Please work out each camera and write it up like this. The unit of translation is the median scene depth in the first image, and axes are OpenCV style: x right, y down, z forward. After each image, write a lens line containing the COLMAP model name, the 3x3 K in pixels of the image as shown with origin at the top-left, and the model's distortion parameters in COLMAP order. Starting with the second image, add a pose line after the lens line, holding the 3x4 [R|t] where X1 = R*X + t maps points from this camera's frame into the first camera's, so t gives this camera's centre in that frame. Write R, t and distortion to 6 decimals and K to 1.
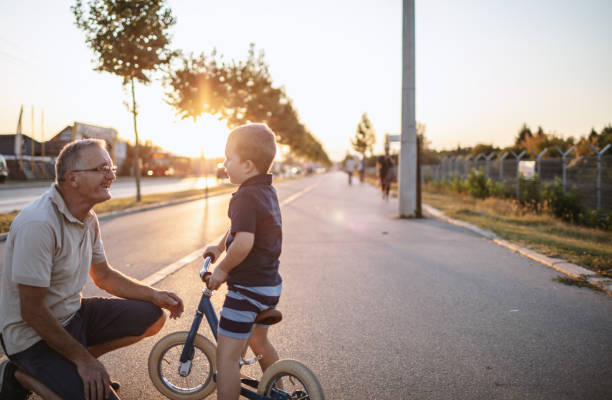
lens RADIAL K [[665.7, 0, 275.3], [0, 665.7, 171.0], [0, 0, 1]] dist [-0.052715, 0.000000]
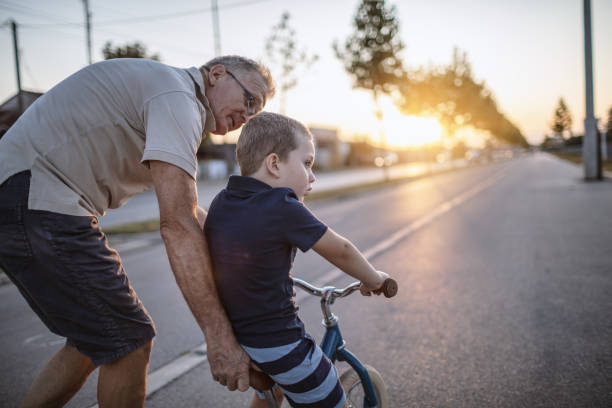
lens RADIAL K [[603.1, 0, 309.3], [0, 603.1, 199.9], [0, 0, 1]] dist [-0.049179, 0.000000]
pose [[0.962191, -0.040682, -0.269319, -0.017310], [0.057900, 0.996734, 0.056293, 0.002422], [0.266149, -0.069758, 0.961404, -0.172677]]
